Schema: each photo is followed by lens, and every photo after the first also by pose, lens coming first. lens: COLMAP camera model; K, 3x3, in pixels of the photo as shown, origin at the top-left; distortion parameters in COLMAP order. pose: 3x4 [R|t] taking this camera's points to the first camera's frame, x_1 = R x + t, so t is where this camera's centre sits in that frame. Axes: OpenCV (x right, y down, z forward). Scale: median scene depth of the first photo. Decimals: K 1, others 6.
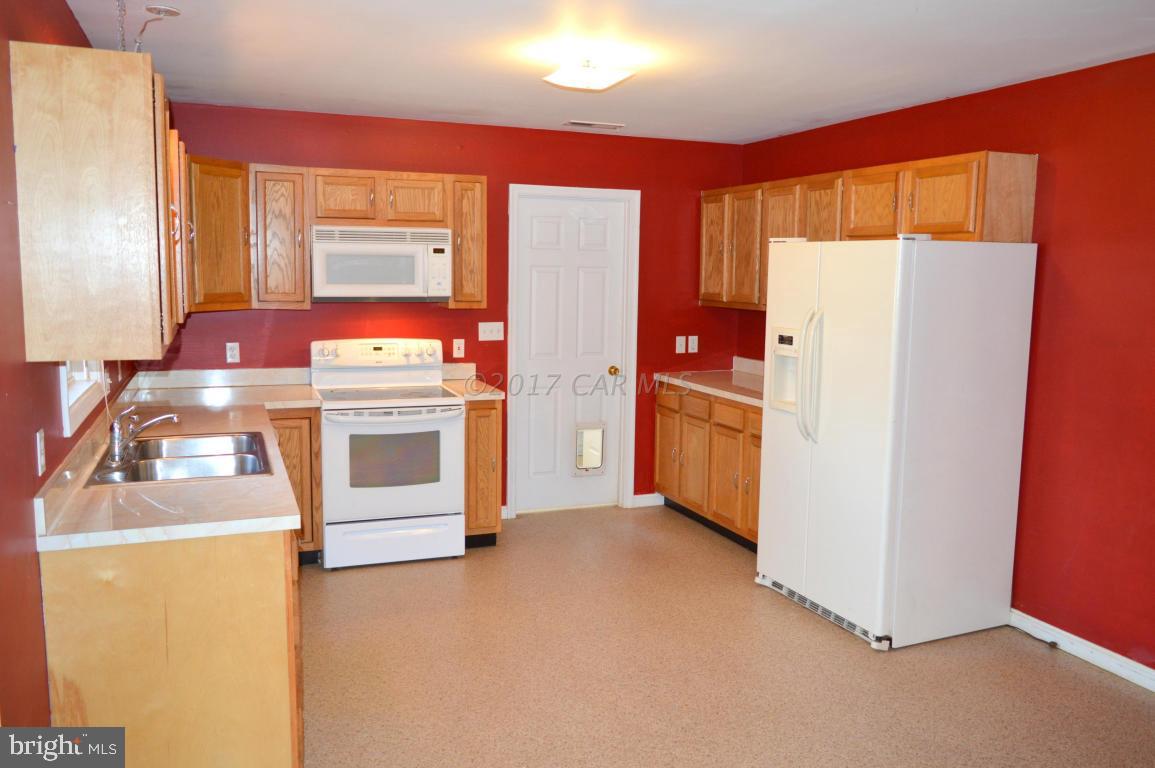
lens RADIAL K [[913.5, 0, 577.5], [0, 913.5, 384.0], [0, 0, 1]] dist [-0.010259, 0.000414]
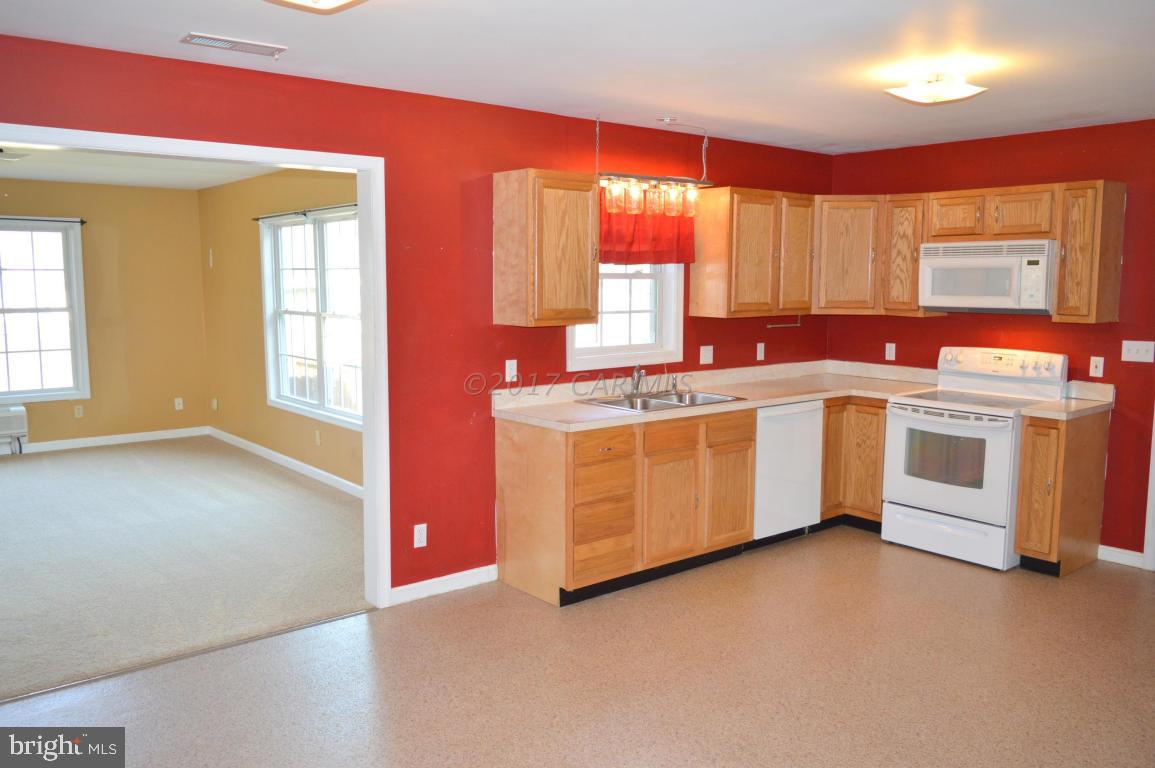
lens RADIAL K [[913.5, 0, 577.5], [0, 913.5, 384.0], [0, 0, 1]] dist [-0.010259, 0.000414]
pose [[0.305690, 0.098315, -0.947042, 0.649596], [-0.118216, 0.990877, 0.064708, -0.021429], [0.944764, 0.092175, 0.314524, 0.238018]]
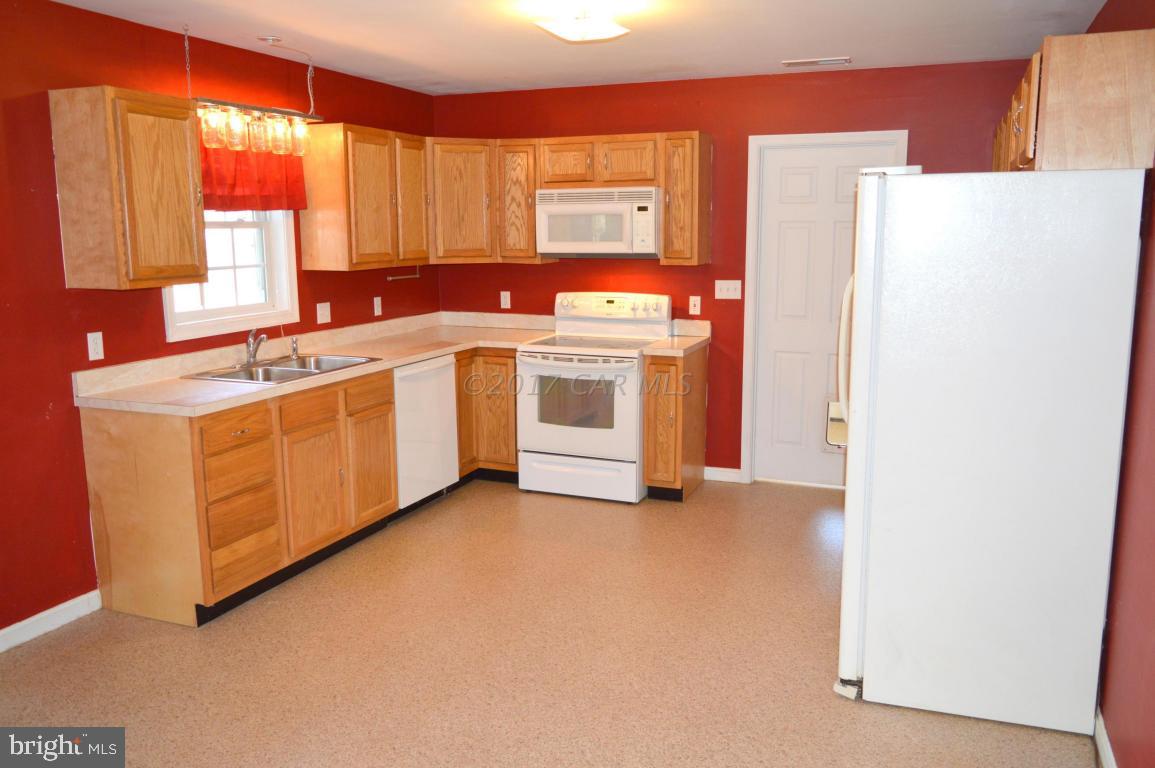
lens RADIAL K [[913.5, 0, 577.5], [0, 913.5, 384.0], [0, 0, 1]] dist [-0.010259, 0.000414]
pose [[0.720836, 0.100077, -0.685843, 0.529422], [-0.071854, 0.994979, 0.069665, -0.015115], [0.689371, -0.000937, 0.724408, 0.200457]]
